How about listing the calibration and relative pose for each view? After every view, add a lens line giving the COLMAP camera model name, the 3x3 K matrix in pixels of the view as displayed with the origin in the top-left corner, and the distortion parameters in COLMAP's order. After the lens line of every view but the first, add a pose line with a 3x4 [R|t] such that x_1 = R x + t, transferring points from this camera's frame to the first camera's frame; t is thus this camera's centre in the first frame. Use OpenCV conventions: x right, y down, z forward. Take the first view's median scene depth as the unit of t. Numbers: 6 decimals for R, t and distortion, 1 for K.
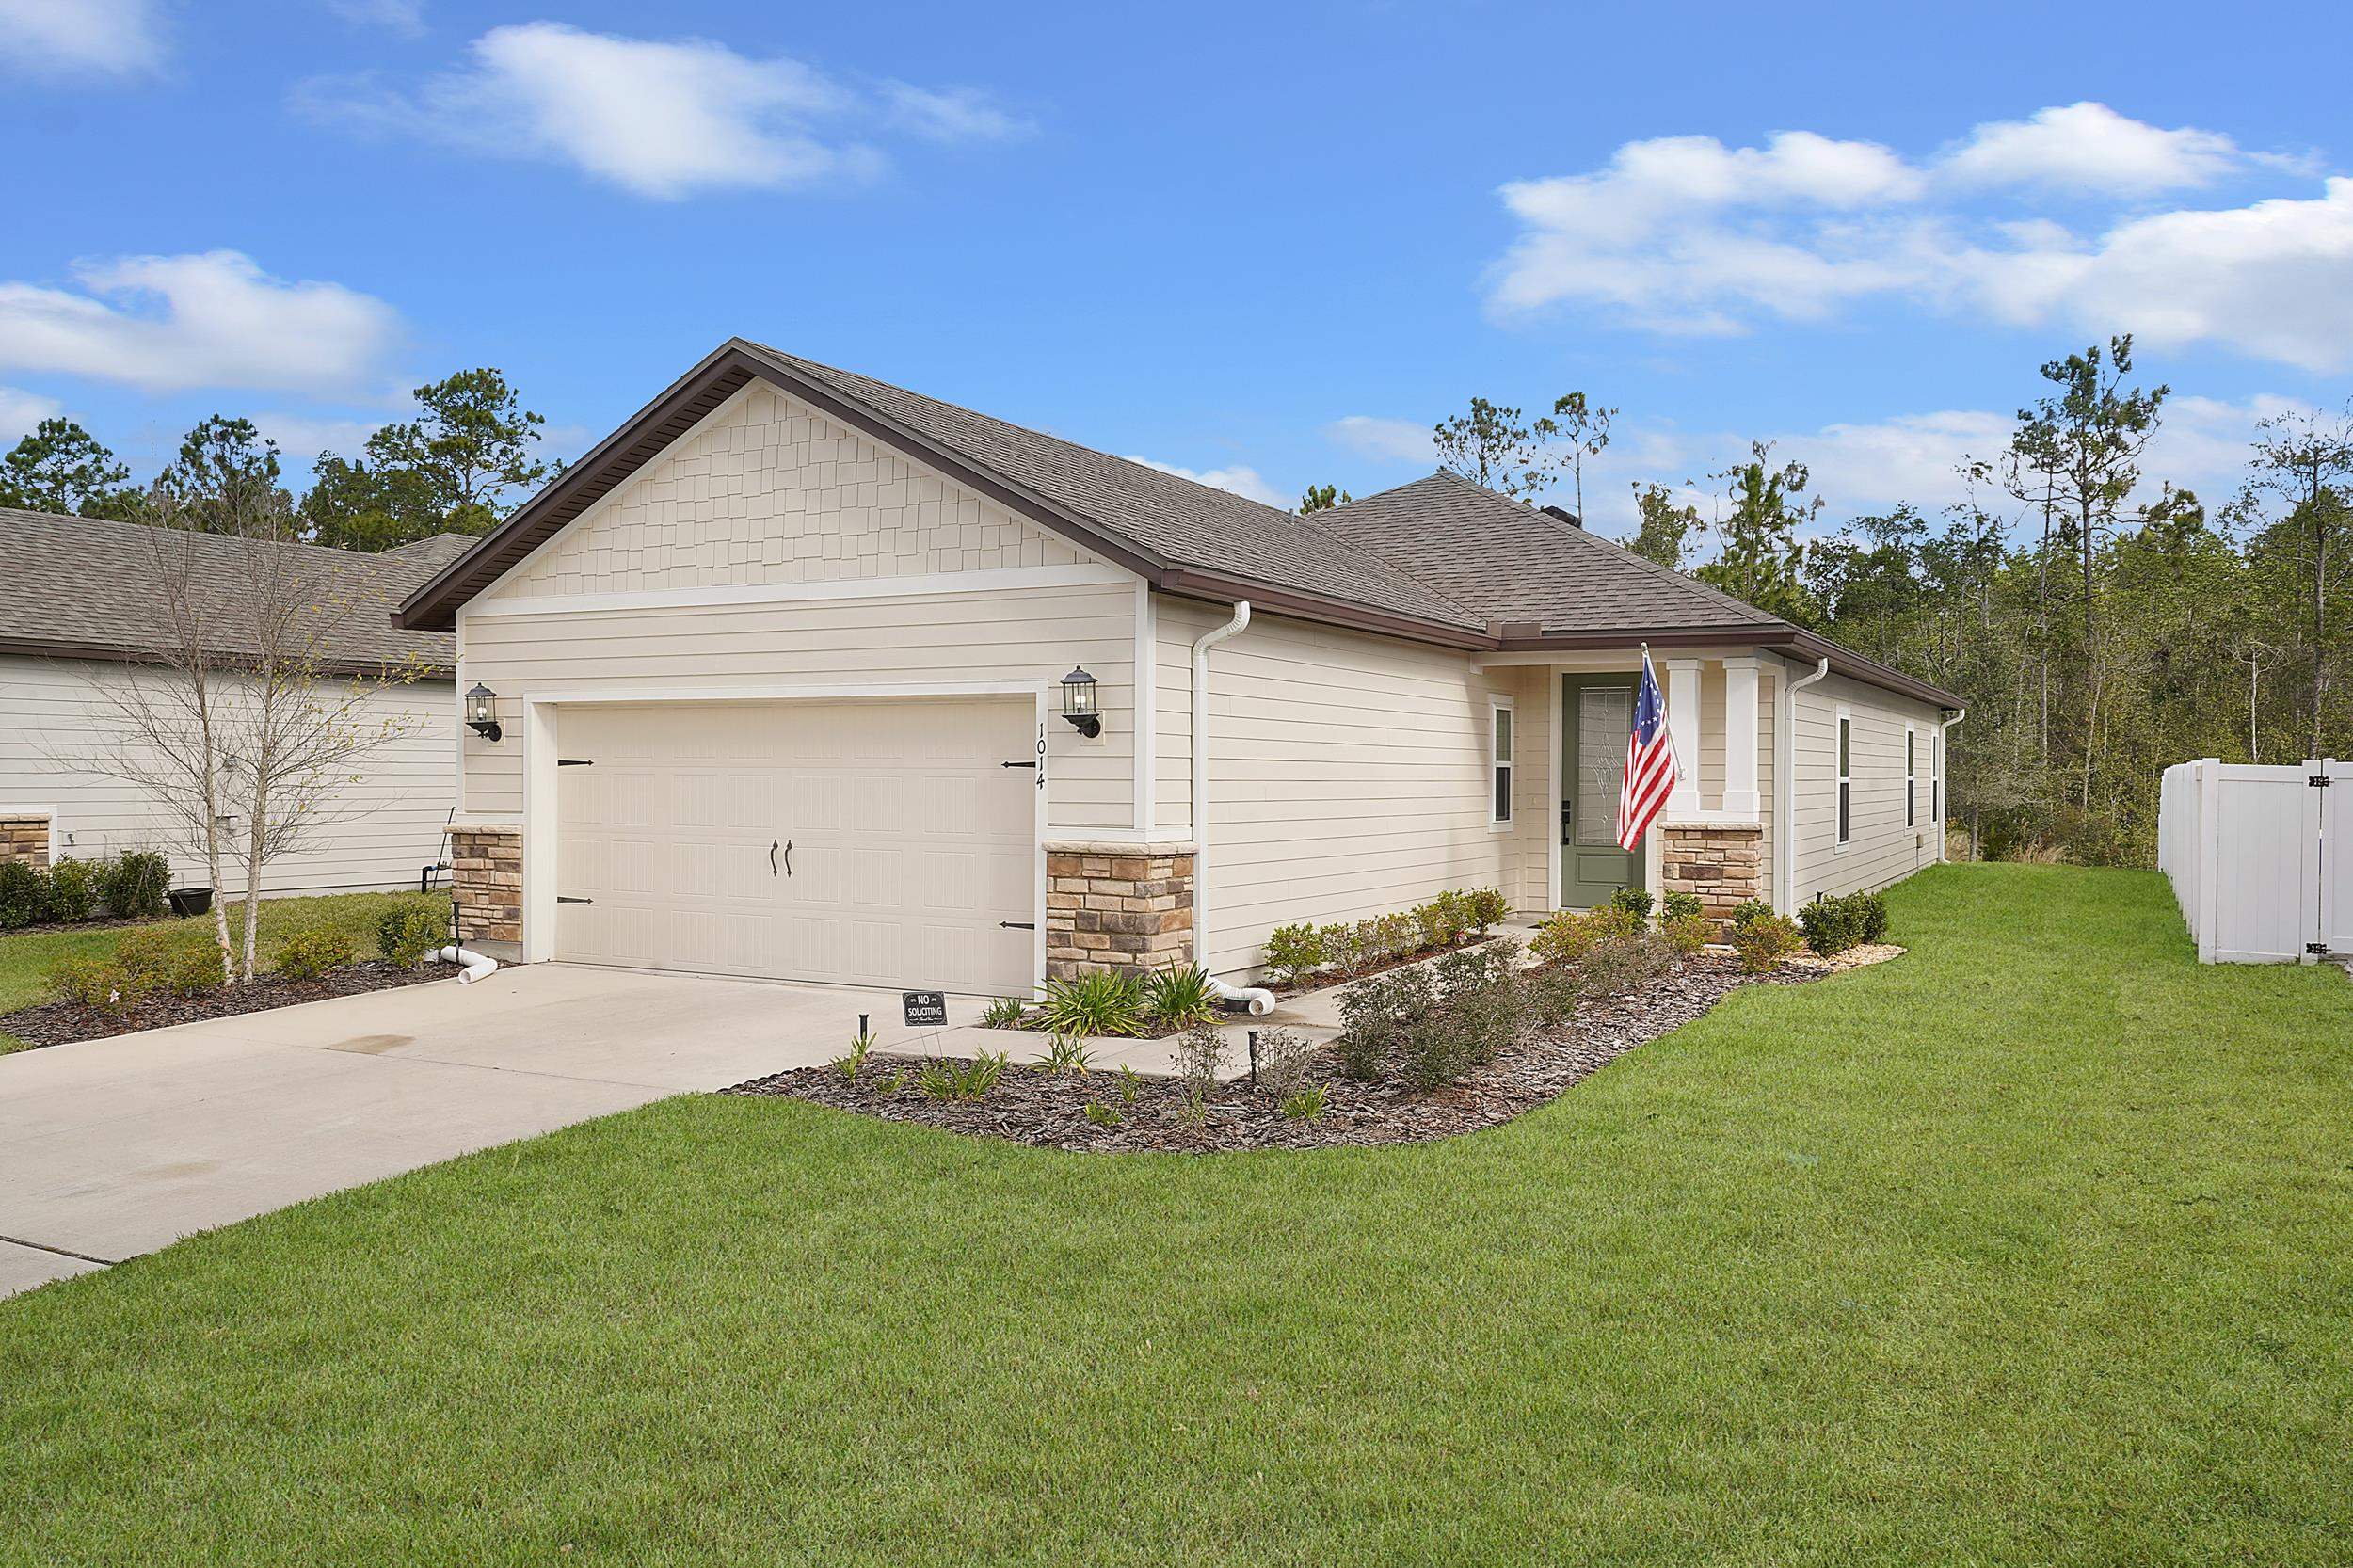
lens RADIAL K [[1782.9, 0, 1176.5], [0, 1782.9, 784.0], [0, 0, 1]] dist [-0.003819, -0.002159]
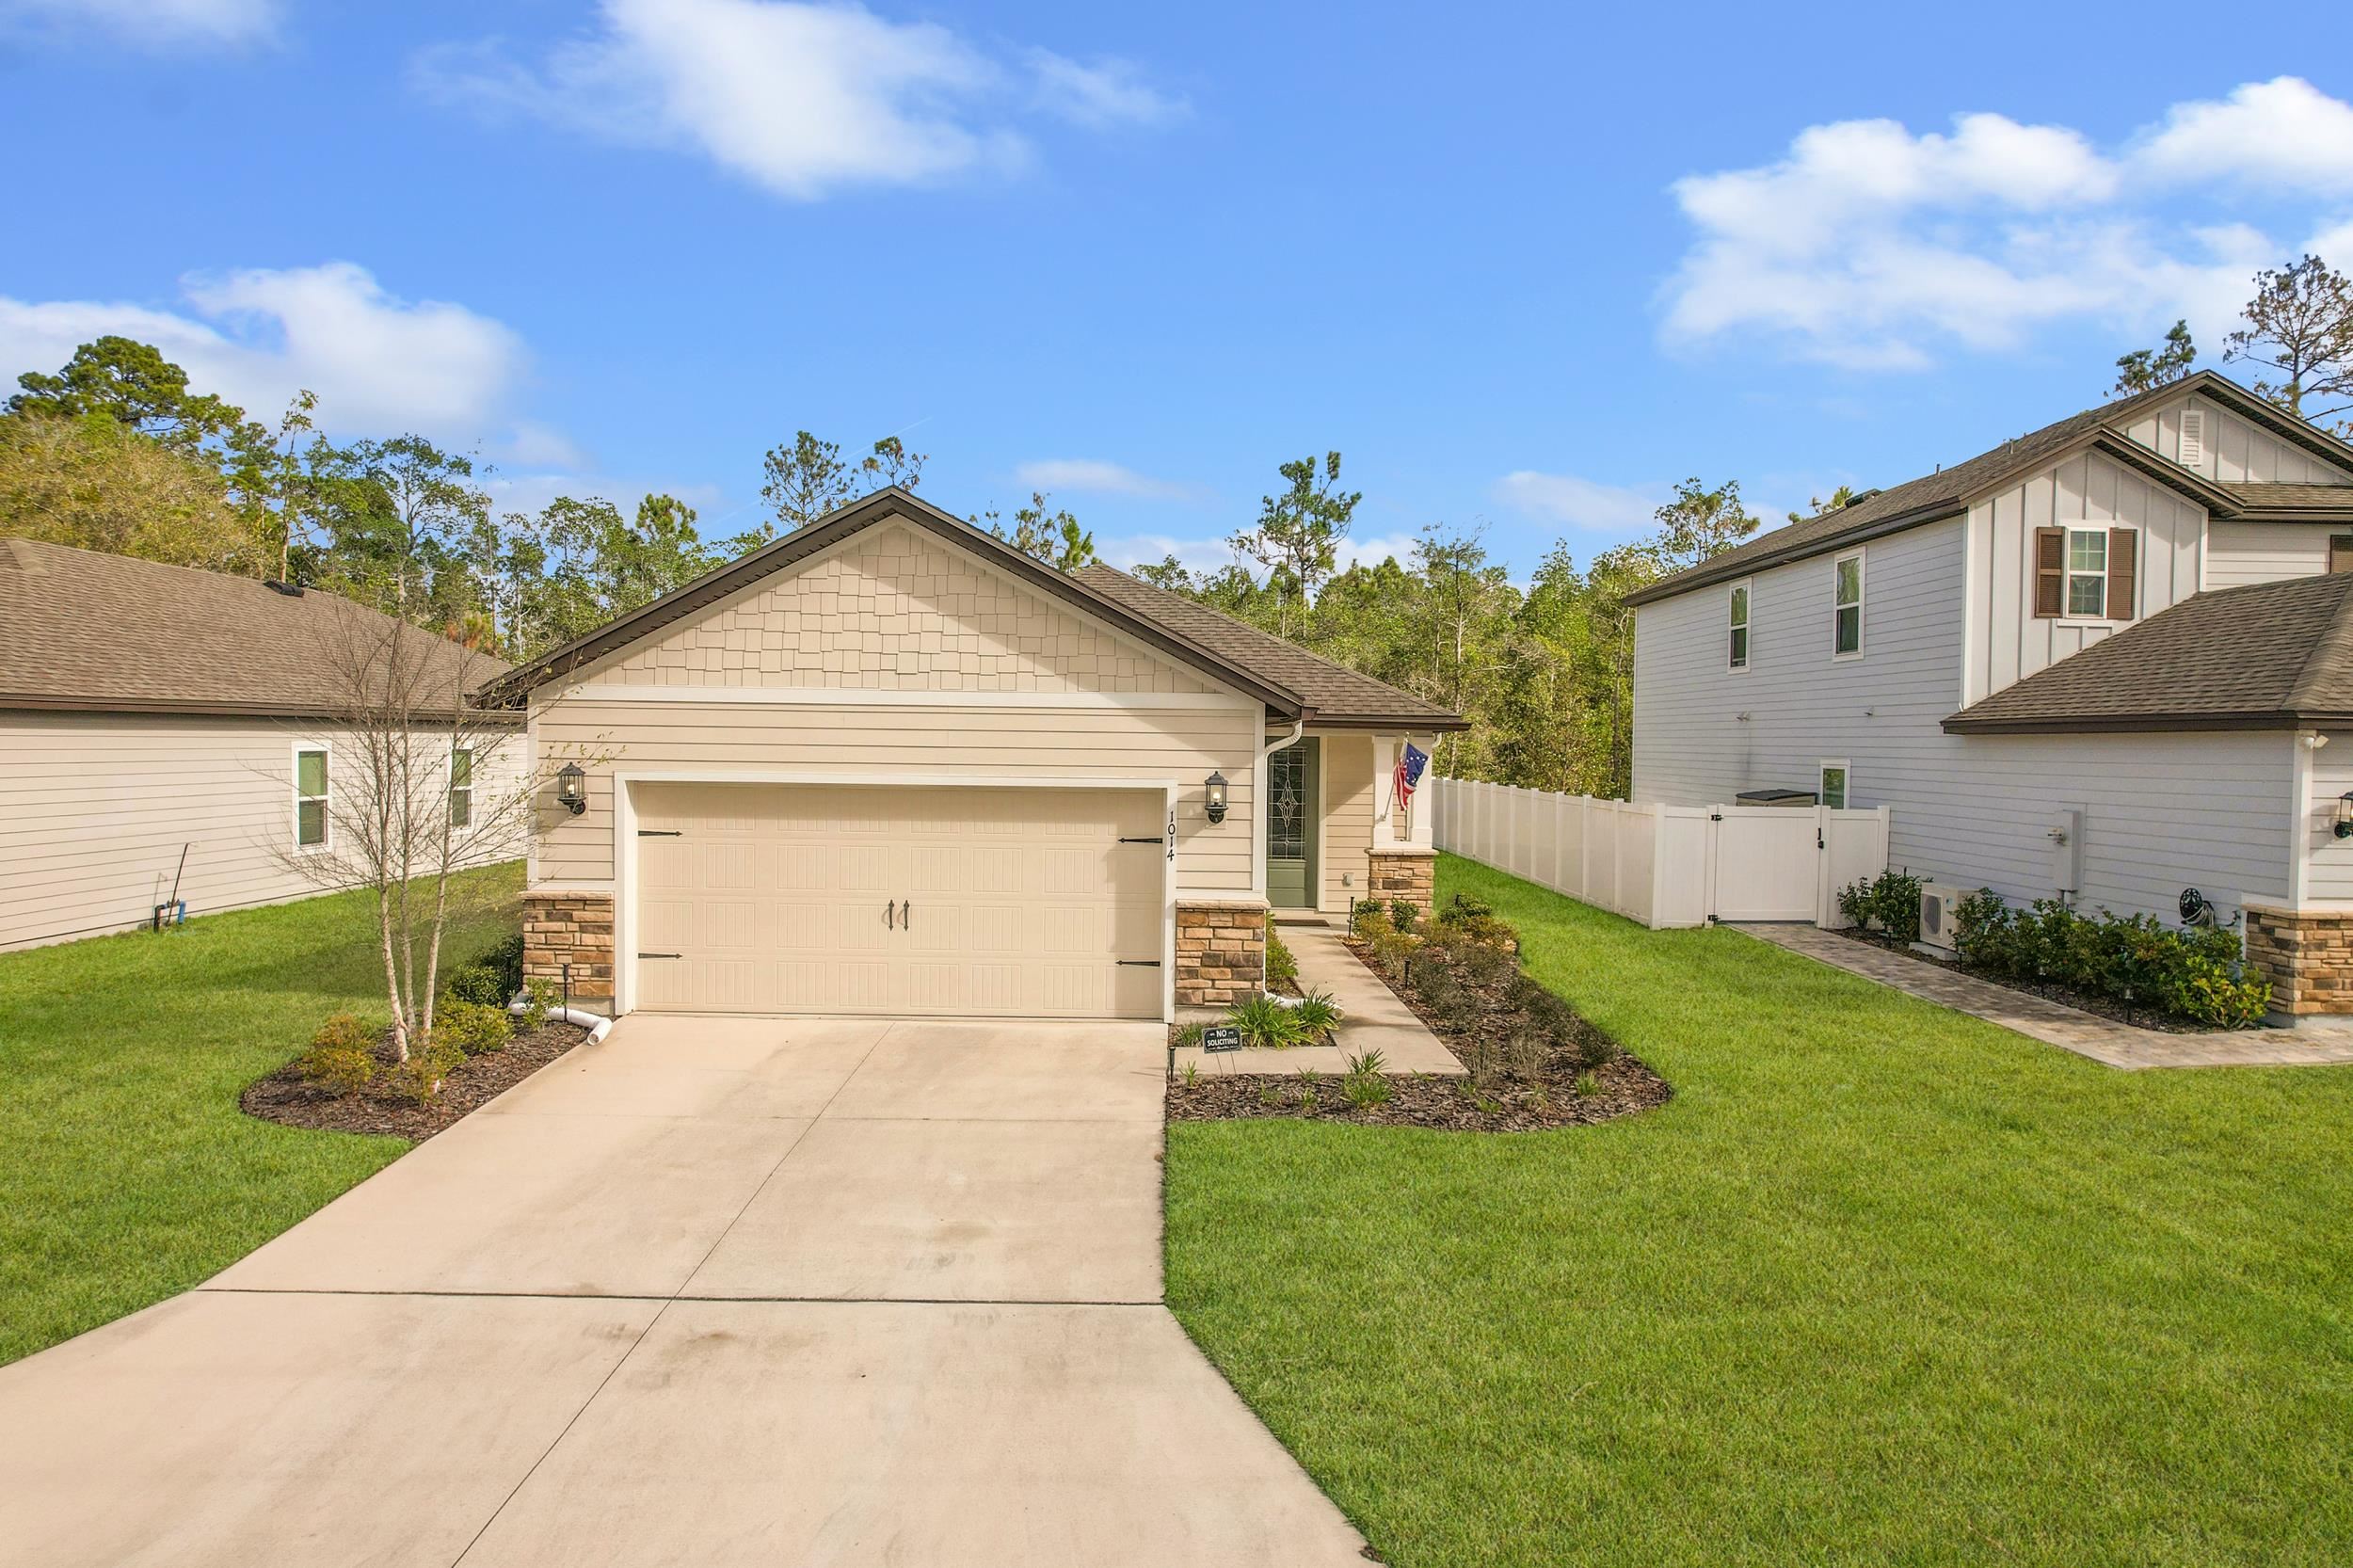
lens RADIAL K [[1554.5, 0, 1176.5], [0, 1554.5, 784.0], [0, 0, 1]] dist [-0.042130, 0.001752]
pose [[0.869650, -0.006980, 0.493620, -0.557205], [-0.006825, 0.999635, 0.026159, -0.073441], [-0.493622, -0.026118, 0.869284, -0.003246]]
